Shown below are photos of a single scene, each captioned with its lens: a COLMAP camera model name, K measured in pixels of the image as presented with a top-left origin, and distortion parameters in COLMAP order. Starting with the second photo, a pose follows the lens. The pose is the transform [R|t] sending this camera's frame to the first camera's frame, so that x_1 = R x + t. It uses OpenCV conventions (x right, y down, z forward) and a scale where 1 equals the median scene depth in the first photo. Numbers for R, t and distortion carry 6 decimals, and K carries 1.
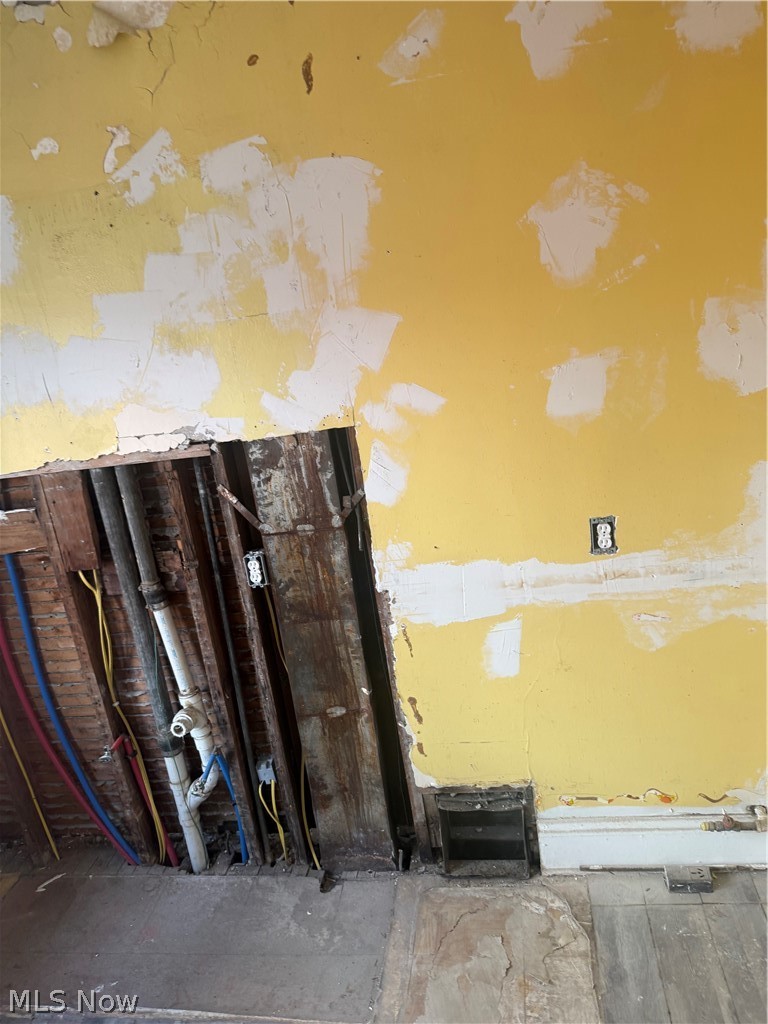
lens RADIAL K [[731.0, 0, 383.1], [0, 731.0, 512.9], [0, 0, 1]] dist [0.043964, -0.057970]
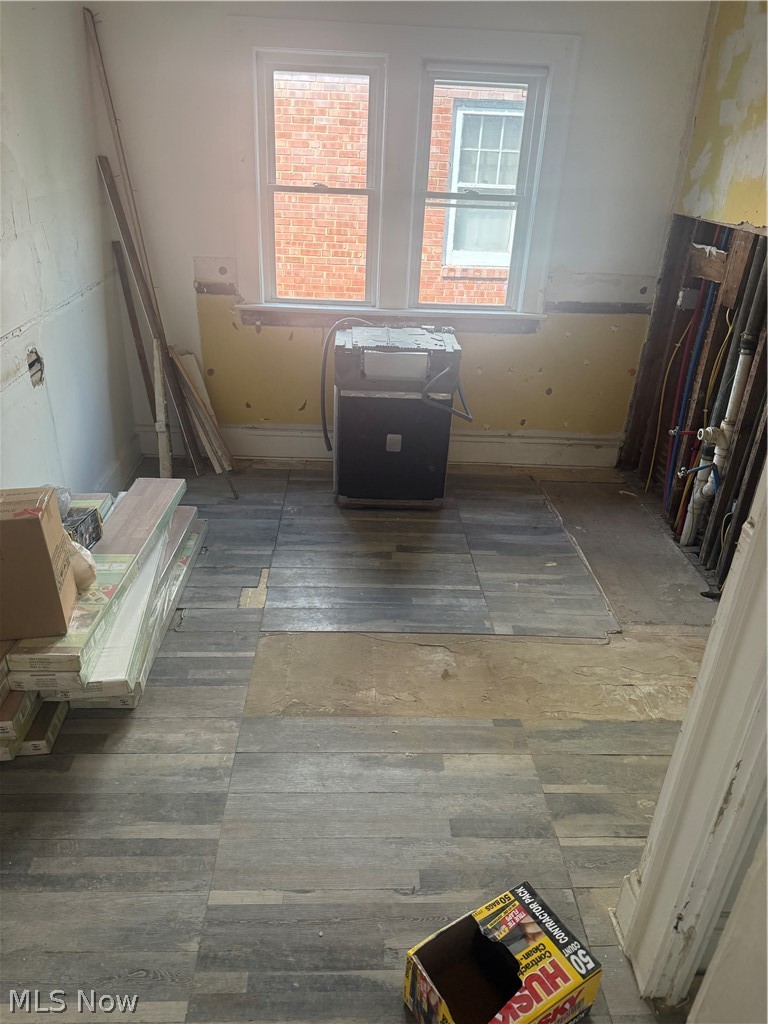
lens RADIAL K [[731.0, 0, 388.5], [0, 731.0, 509.4], [0, 0, 1]] dist [0.043964, -0.057970]
pose [[0.206789, 0.574707, -0.791802, 0.790004], [-0.339989, 0.801069, 0.492641, -0.085441], [0.917412, 0.167332, 0.361046, -0.050405]]
